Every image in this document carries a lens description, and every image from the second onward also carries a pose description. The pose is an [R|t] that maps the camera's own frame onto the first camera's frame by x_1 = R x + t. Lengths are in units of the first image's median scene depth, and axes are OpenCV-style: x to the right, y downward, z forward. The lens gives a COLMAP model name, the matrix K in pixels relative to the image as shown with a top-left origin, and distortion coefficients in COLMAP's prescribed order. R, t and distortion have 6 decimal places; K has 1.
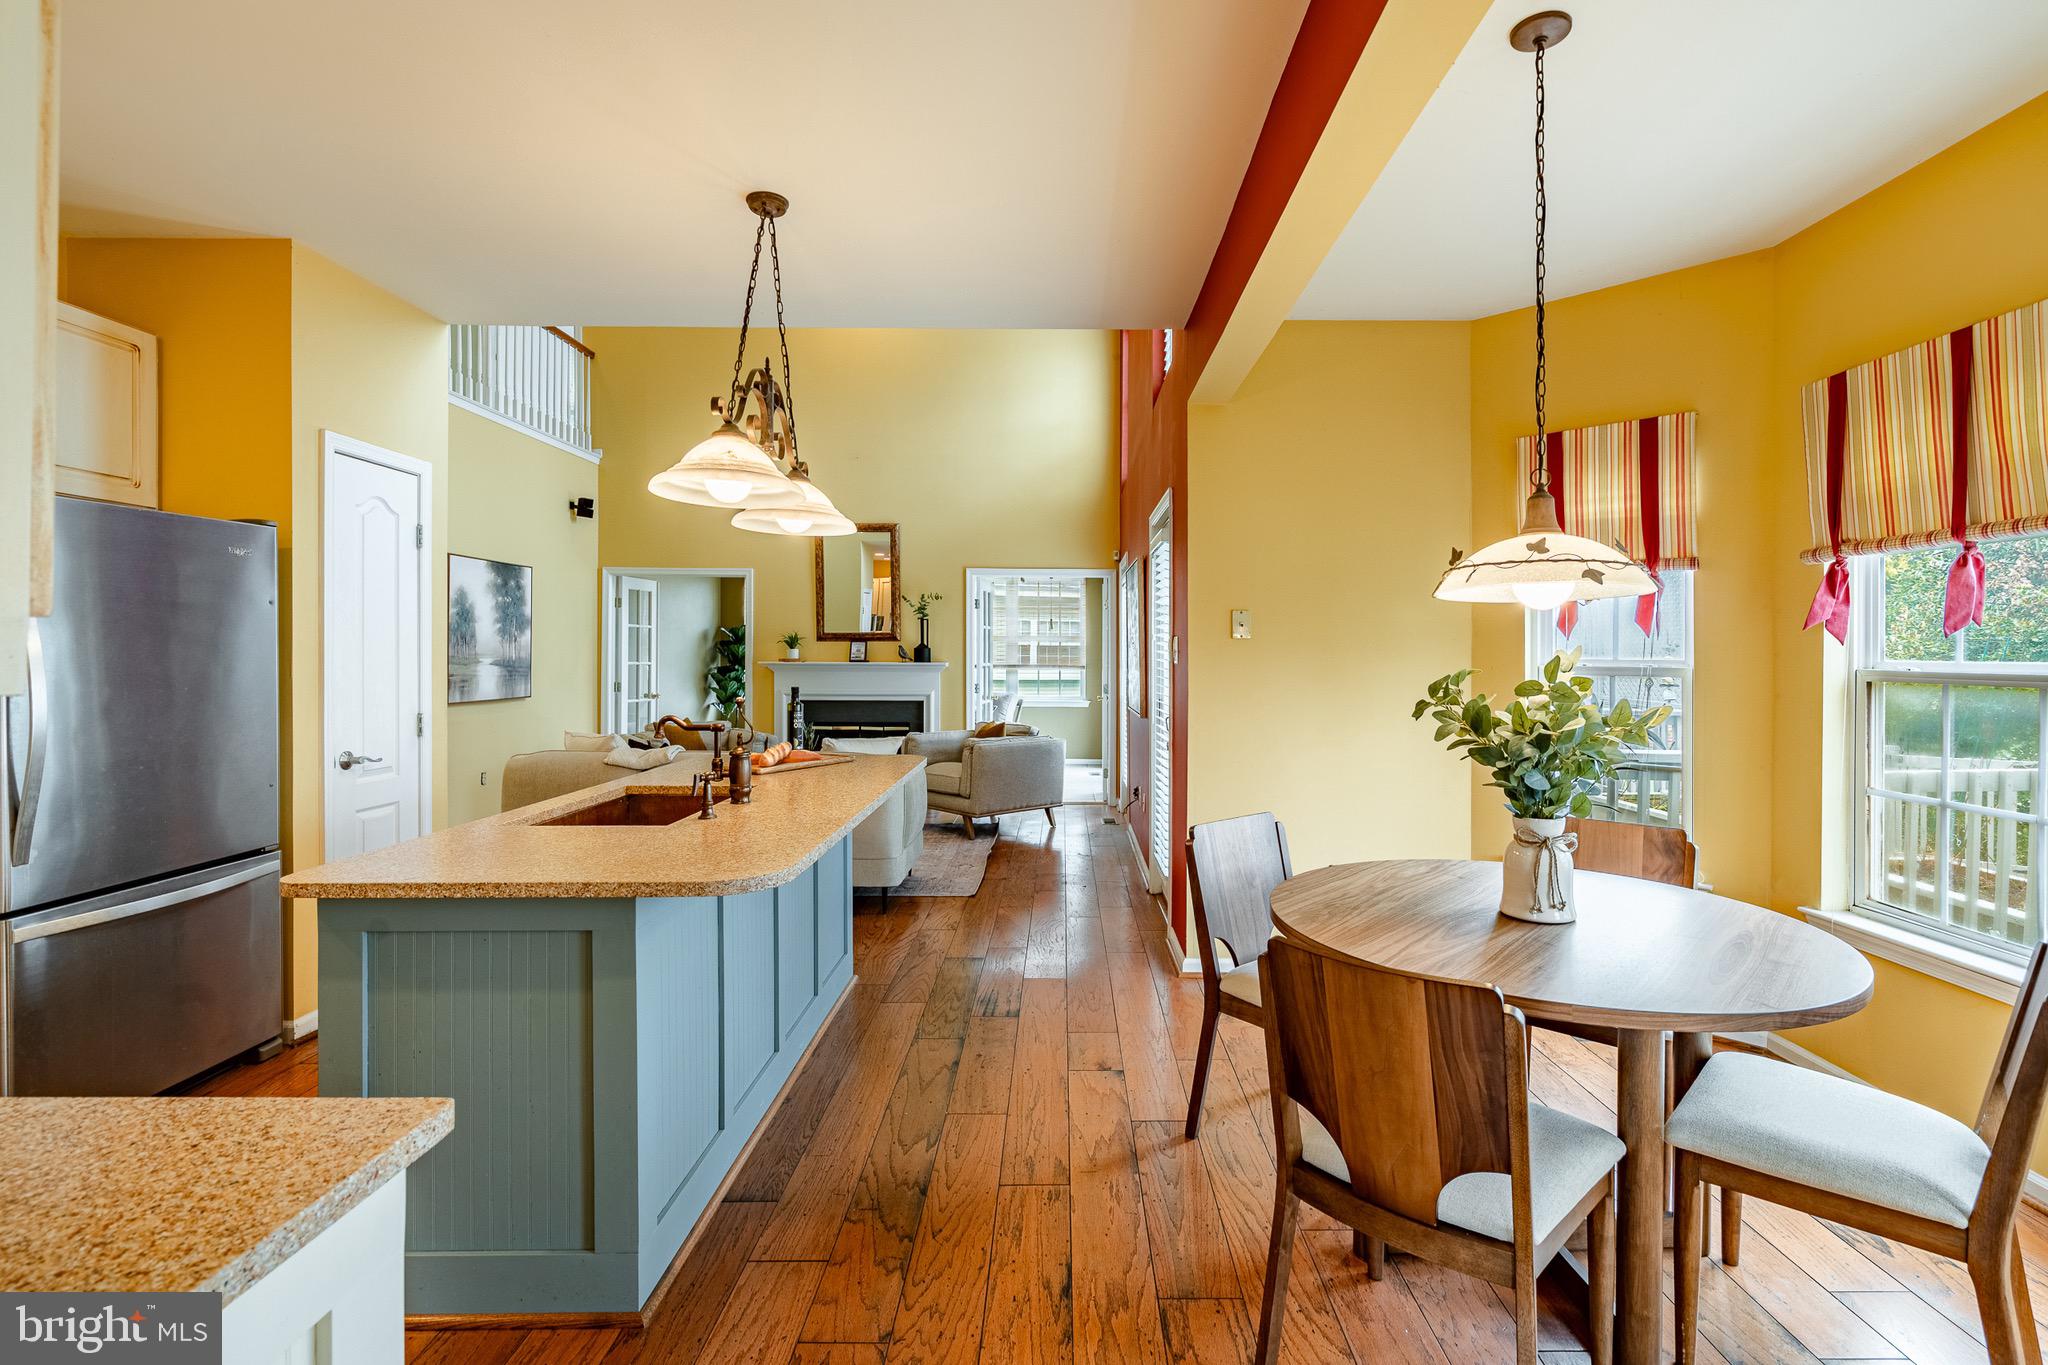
lens RADIAL K [[966.6, 0, 1030.3], [0, 966.6, 664.9], [0, 0, 1]] dist [-0.001264, 0.000127]
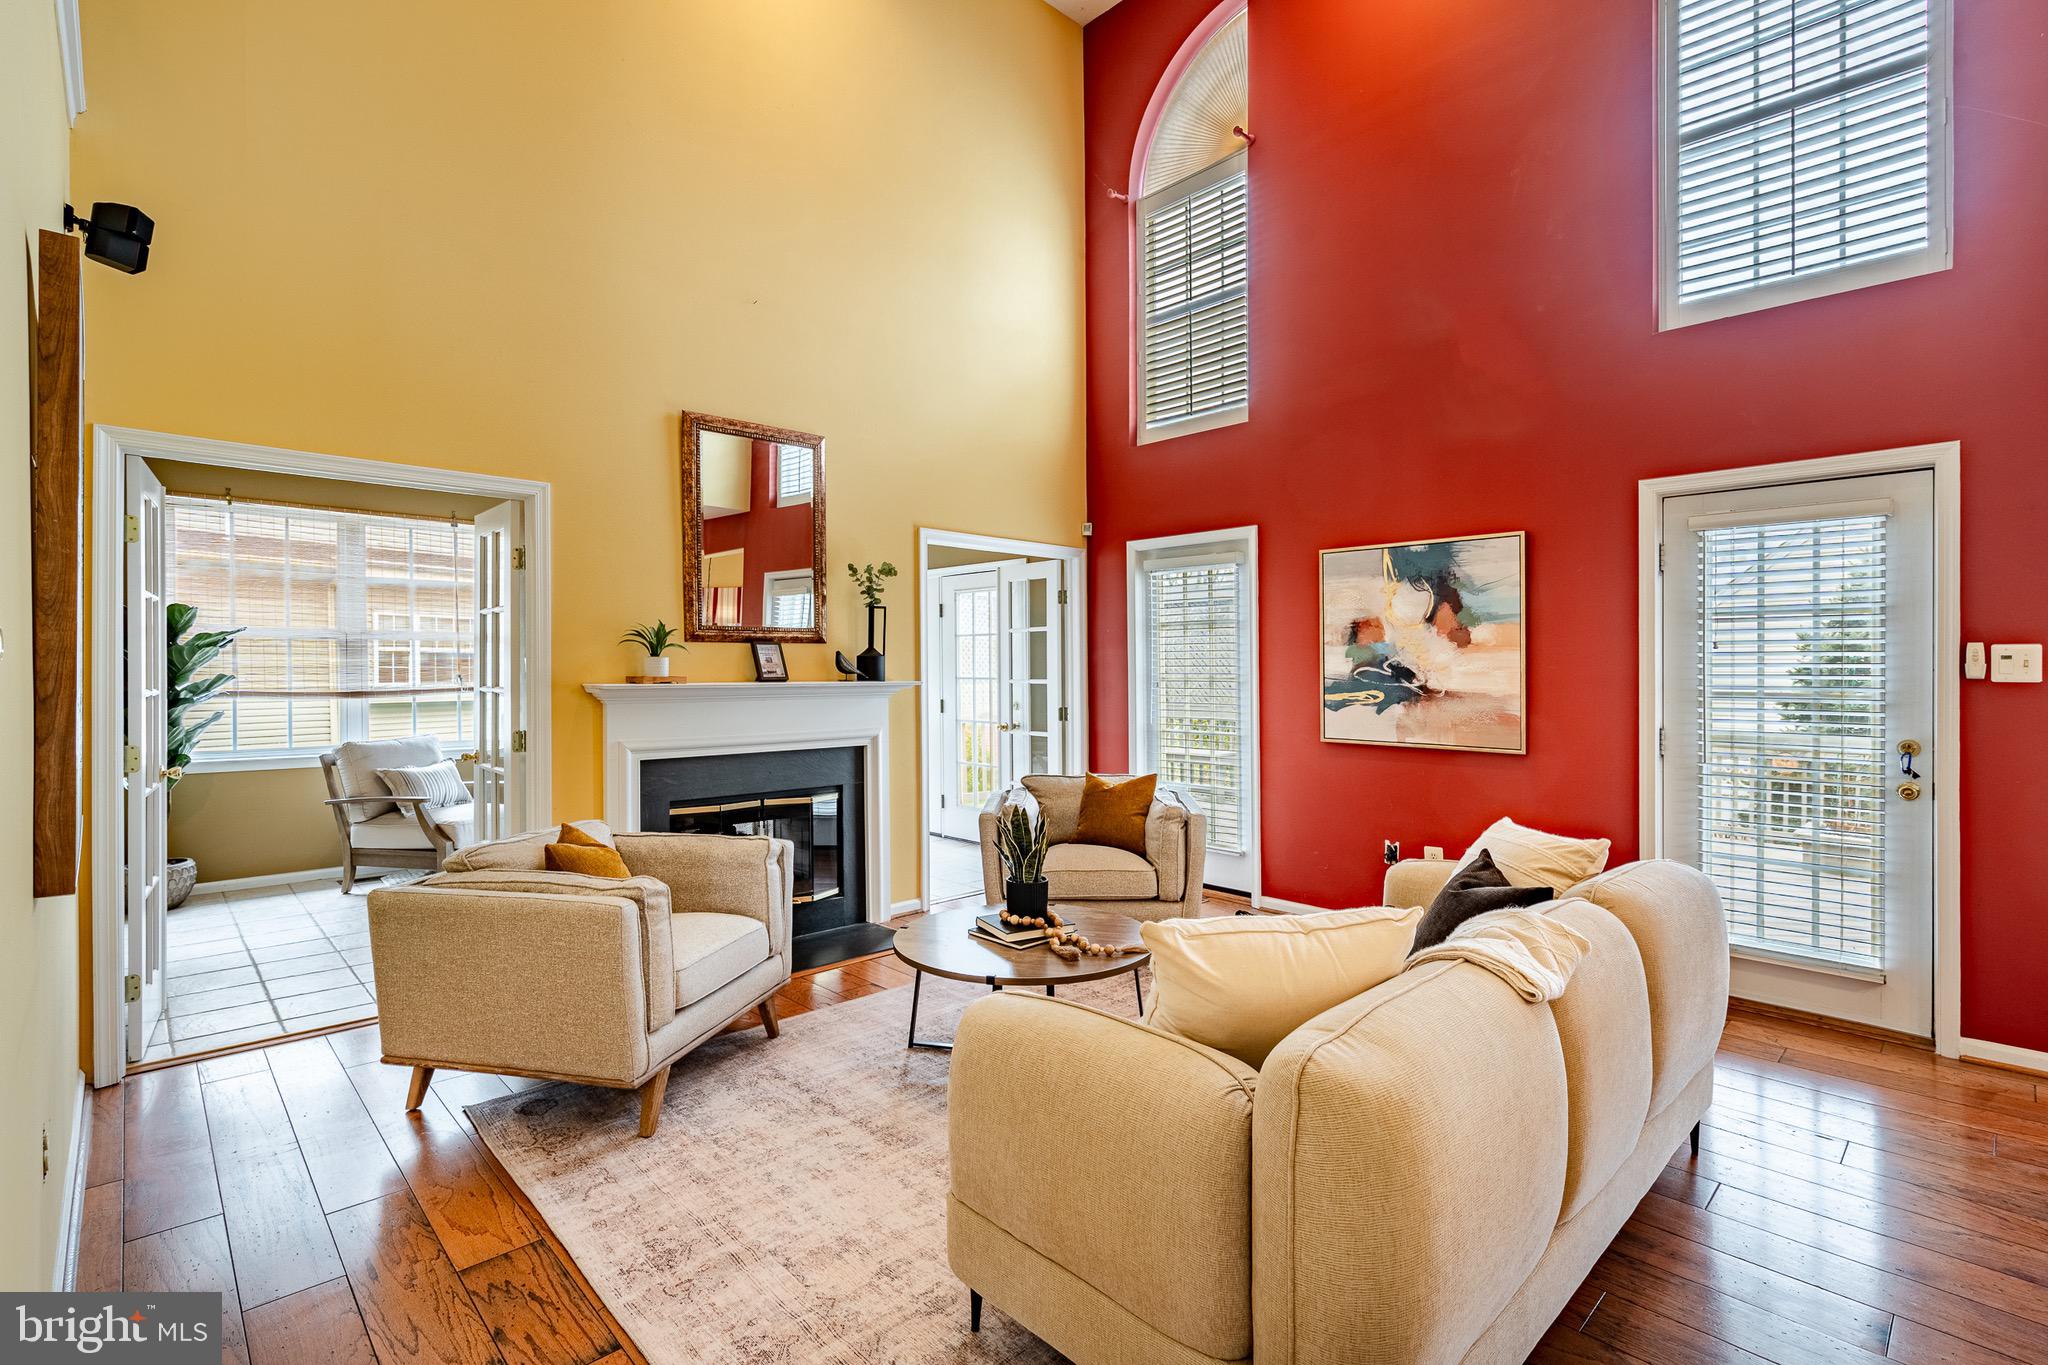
lens RADIAL K [[966.6, 0, 1030.3], [0, 966.6, 664.9], [0, 0, 1]] dist [-0.001264, 0.000127]
pose [[0.705804, -0.001660, 0.708405, -0.456524], [0.006706, 0.999968, -0.004339, -0.008936], [-0.708375, 0.007813, 0.705793, 0.517361]]
